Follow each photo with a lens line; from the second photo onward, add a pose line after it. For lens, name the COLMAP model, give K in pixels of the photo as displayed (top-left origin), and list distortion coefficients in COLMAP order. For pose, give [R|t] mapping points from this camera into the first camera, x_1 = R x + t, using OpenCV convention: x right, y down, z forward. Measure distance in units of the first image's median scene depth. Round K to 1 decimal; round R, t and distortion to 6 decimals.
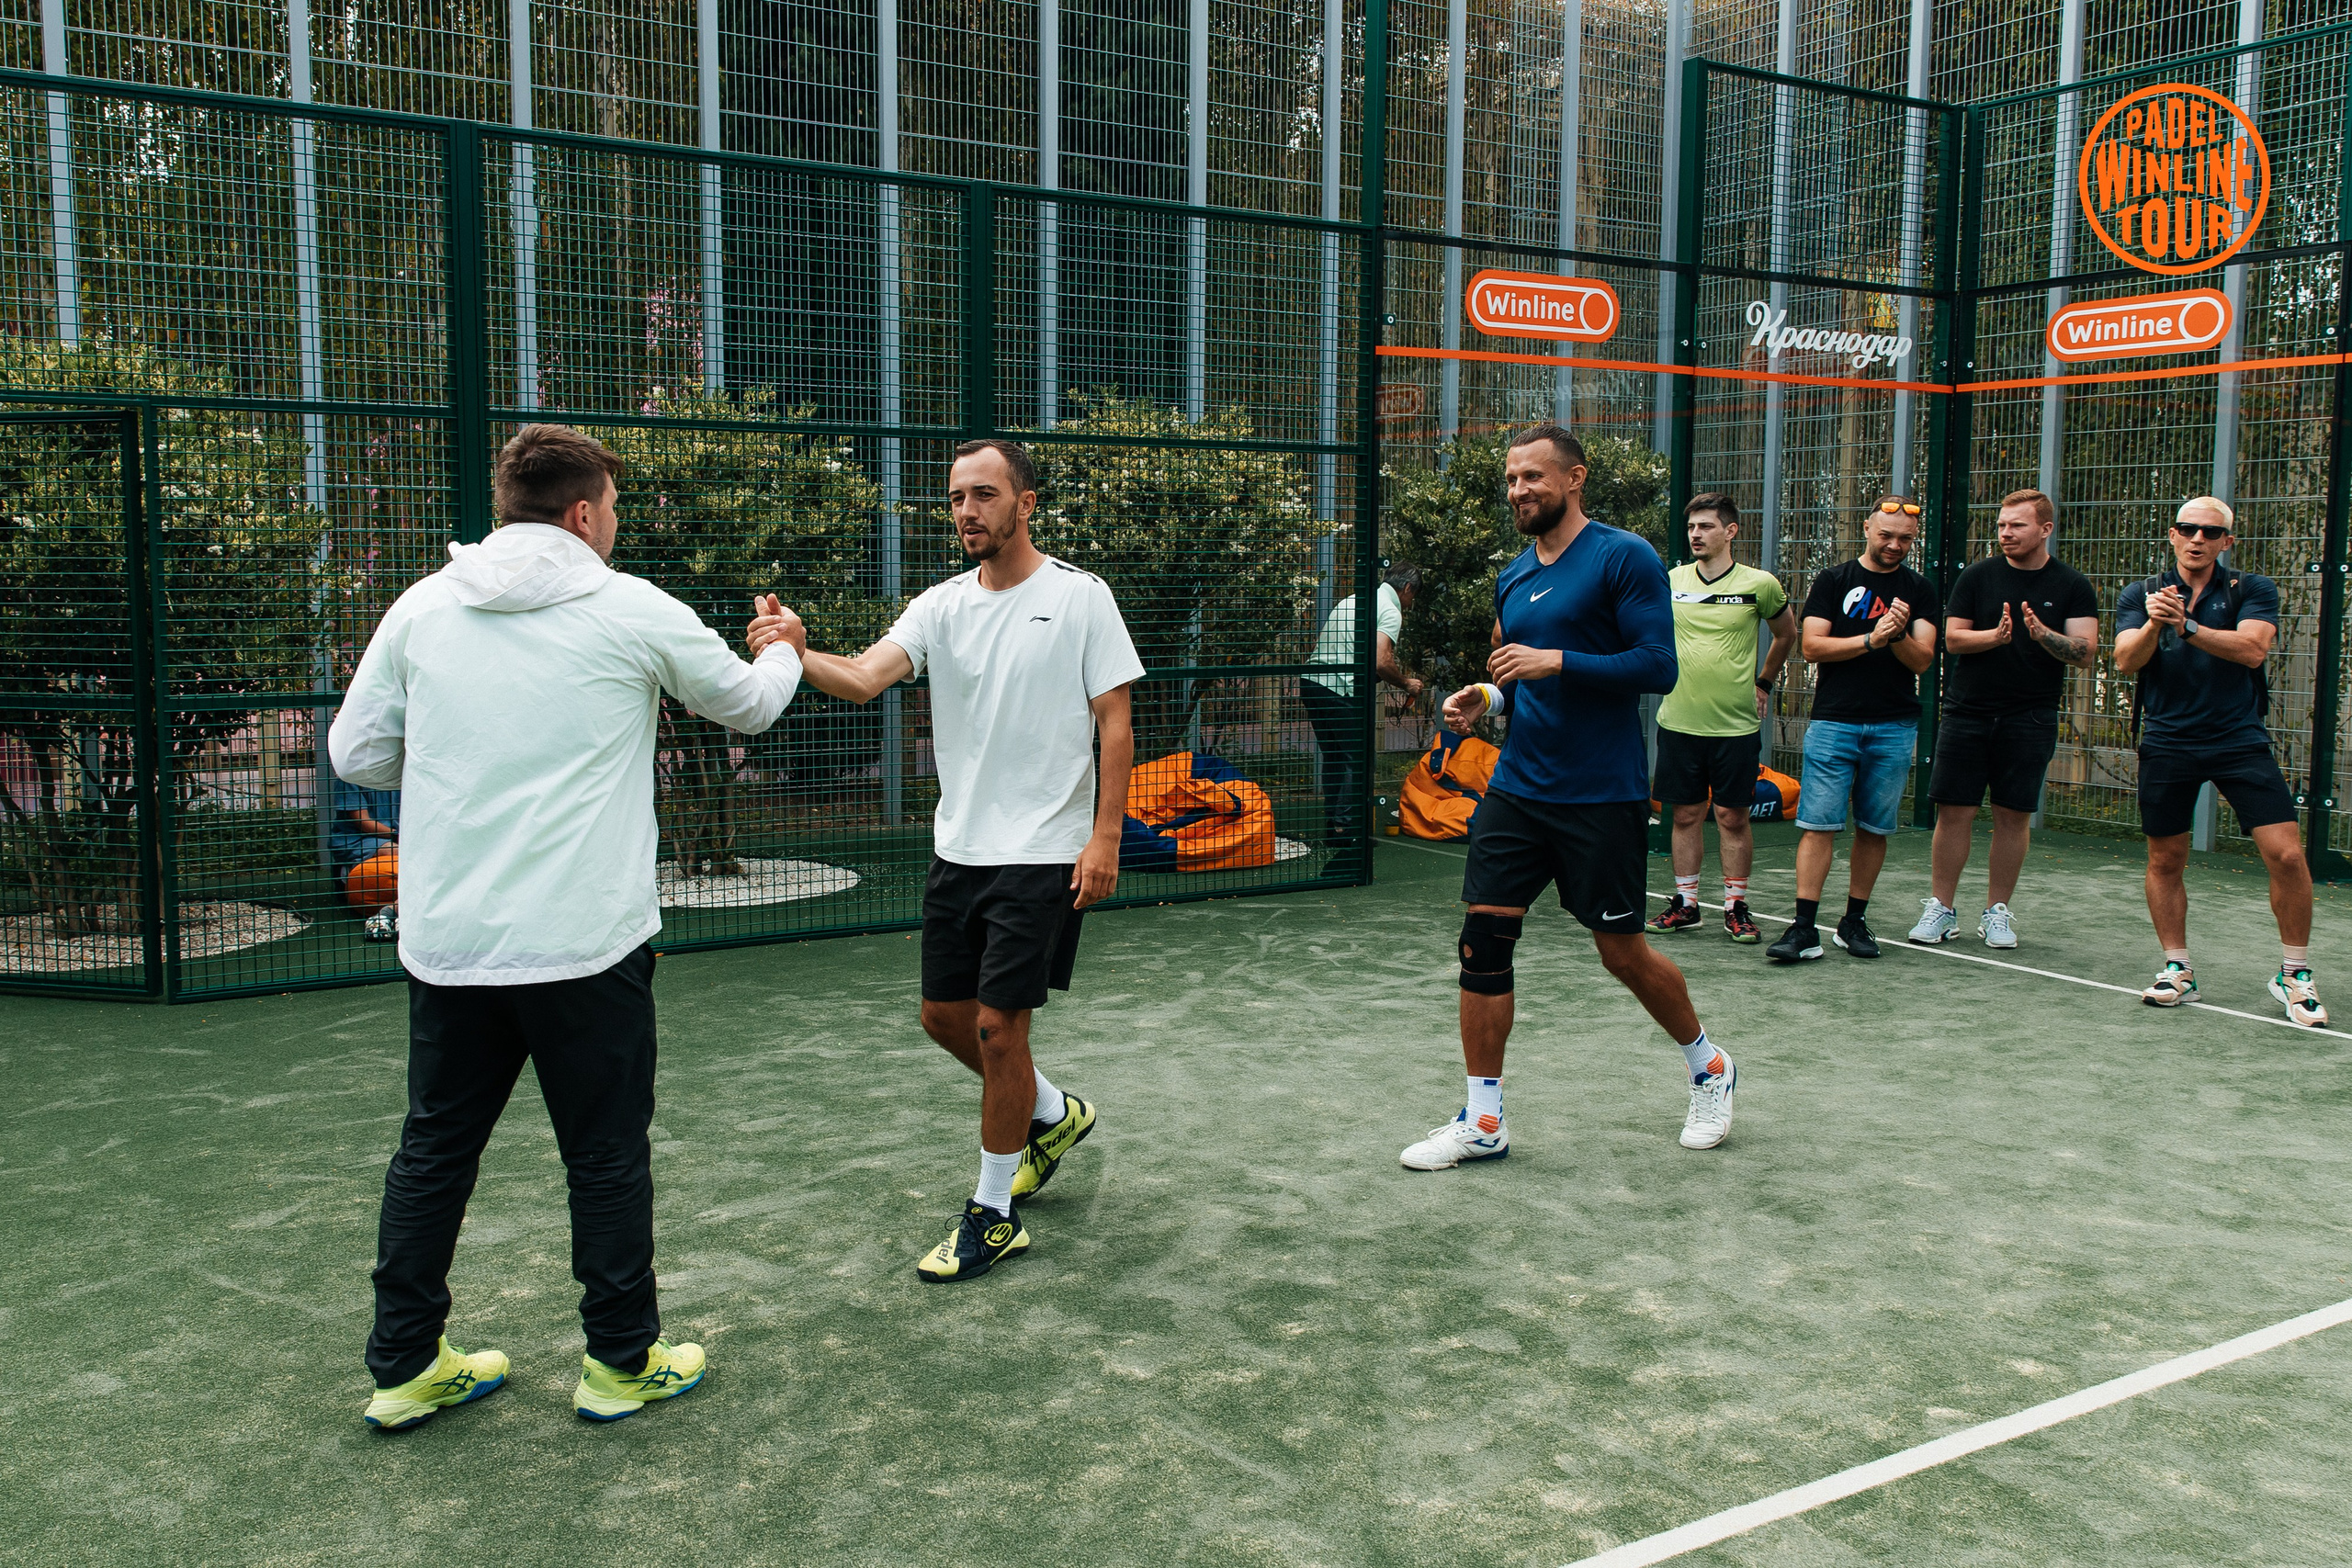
lens RADIAL K [[1683.4, 0, 996.5], [0, 1683.4, 719.5], [0, 0, 1]] dist [0.010824, -0.010426]
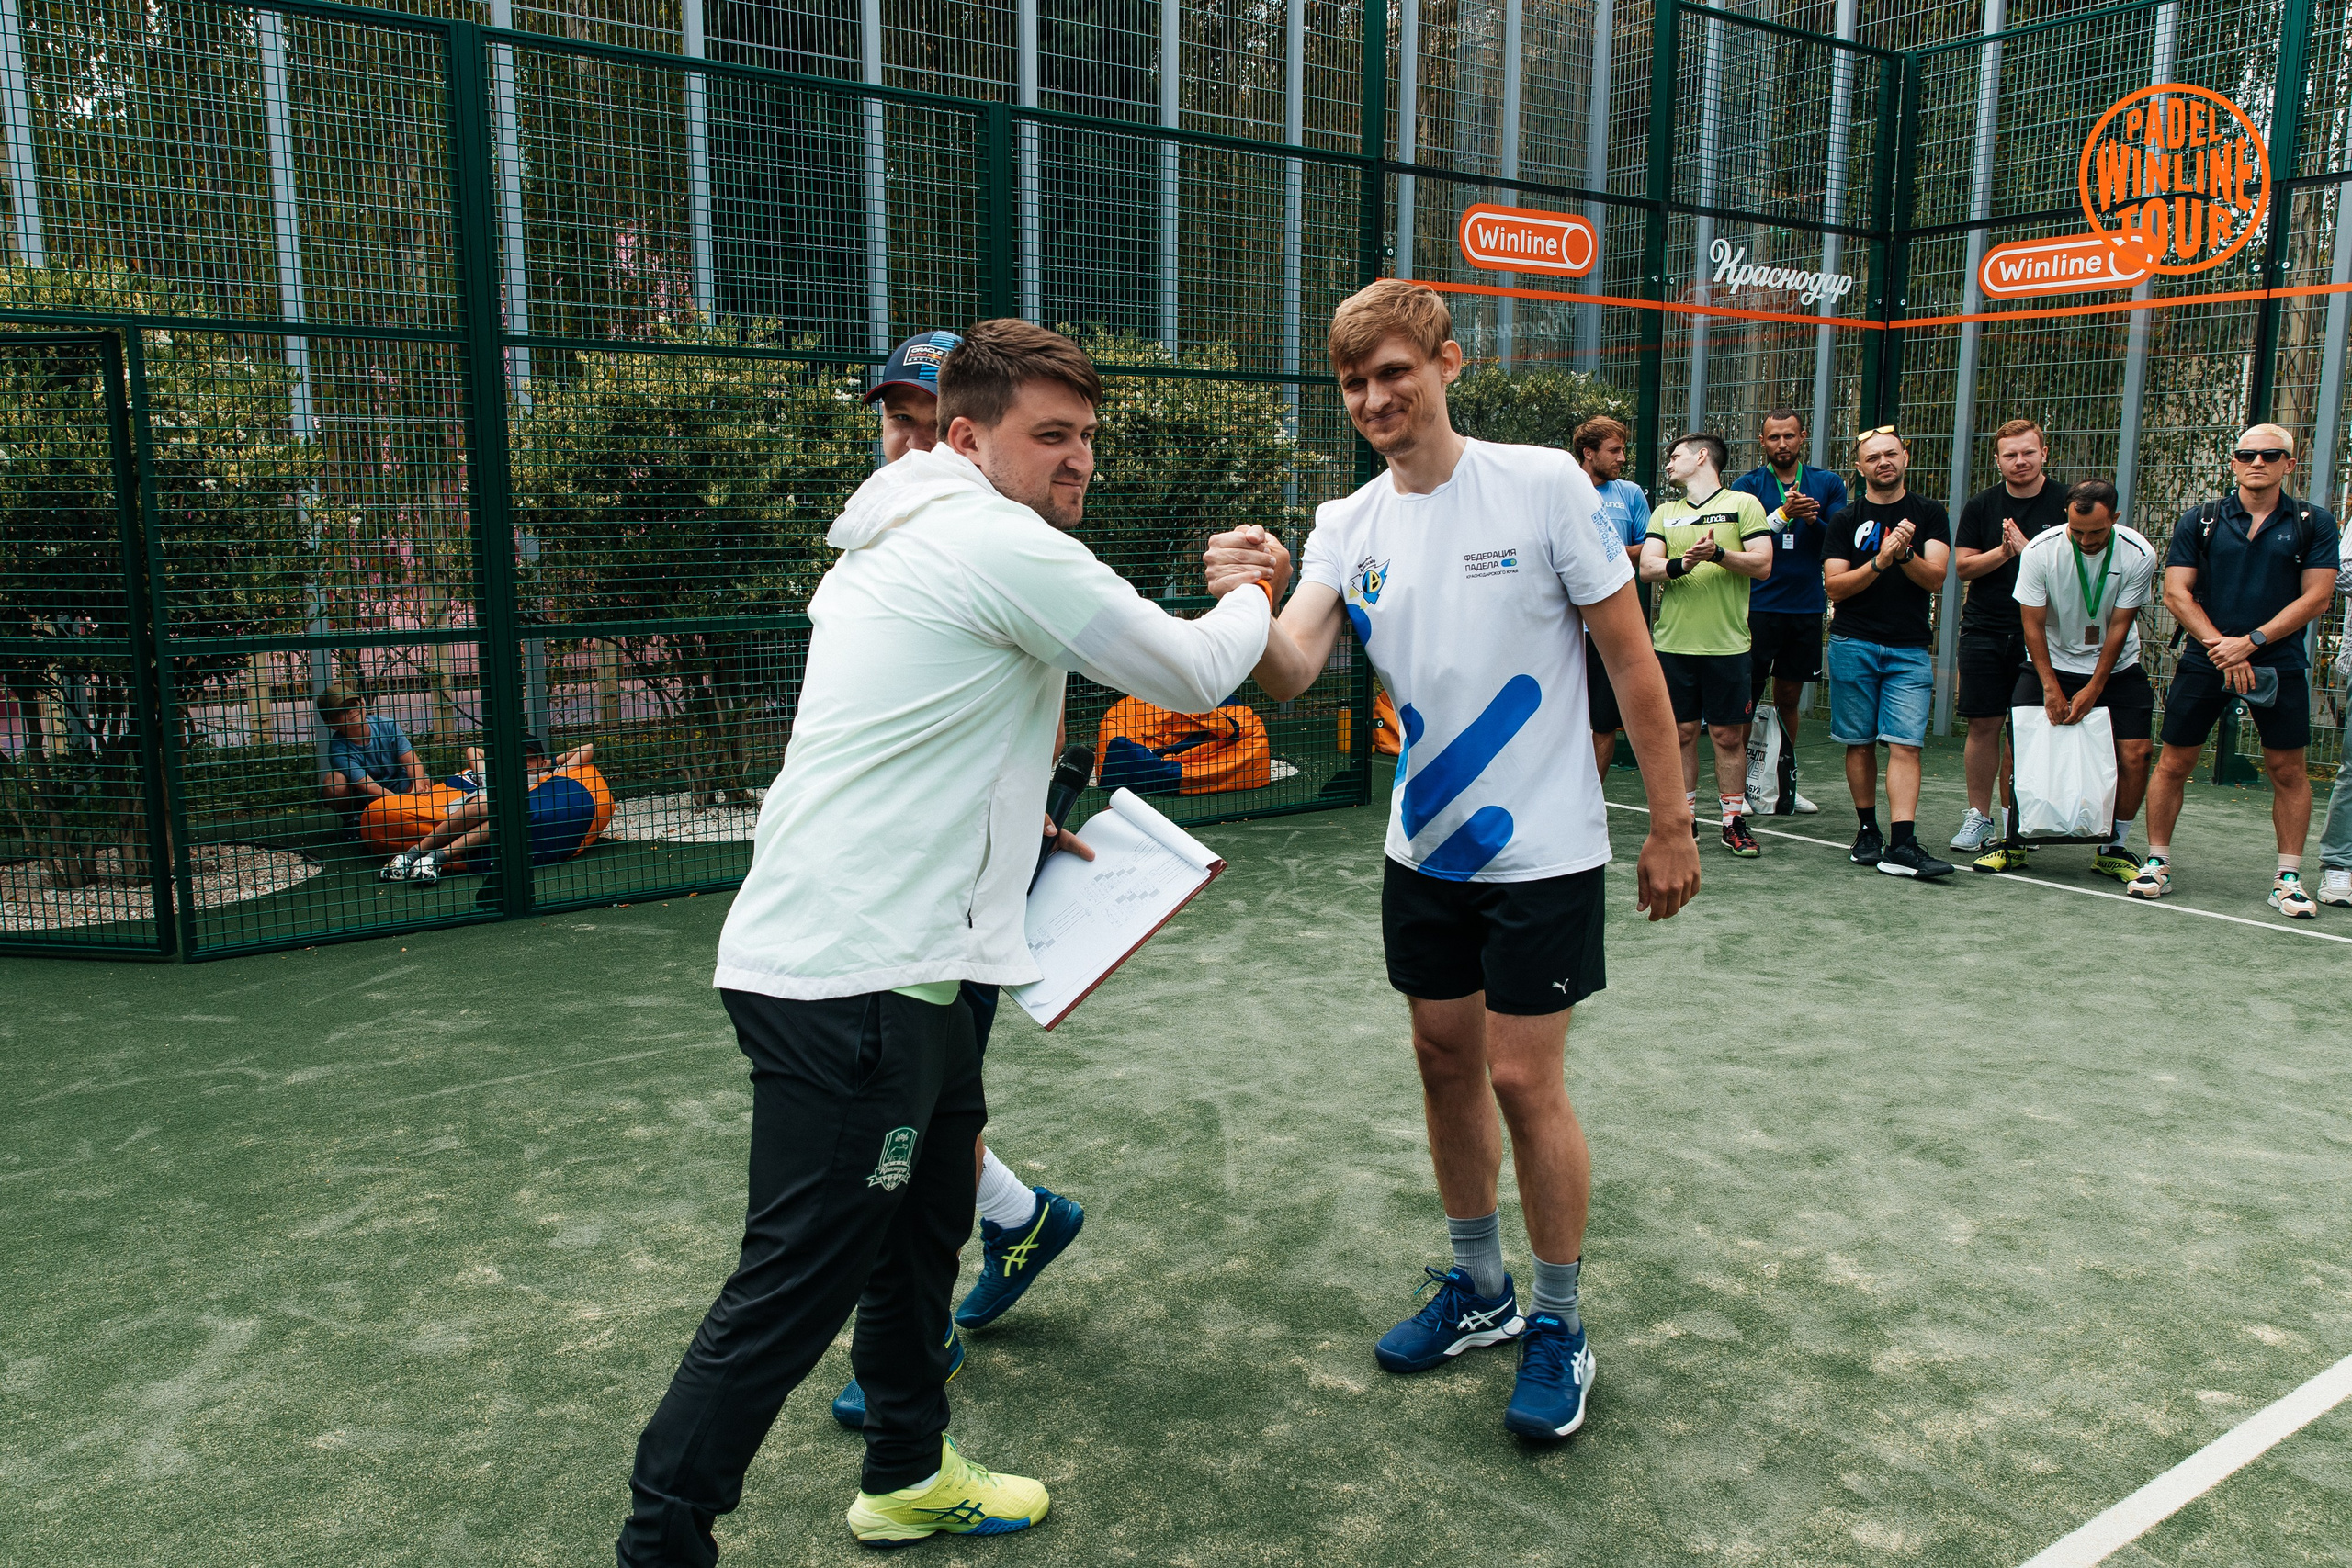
lens RADIAL K [[1532.5, 0, 1045.9], [0, 1532.5, 733.6], [0, 0, 1]] dist [0.008446, -0.005315]
pose [[0.996955, -0.016794, 0.076151, -0.059061], [0.012125, 0.998042, 0.061361, -0.007164], [-0.077032, -0.060251, 0.995206, 0.090418]]
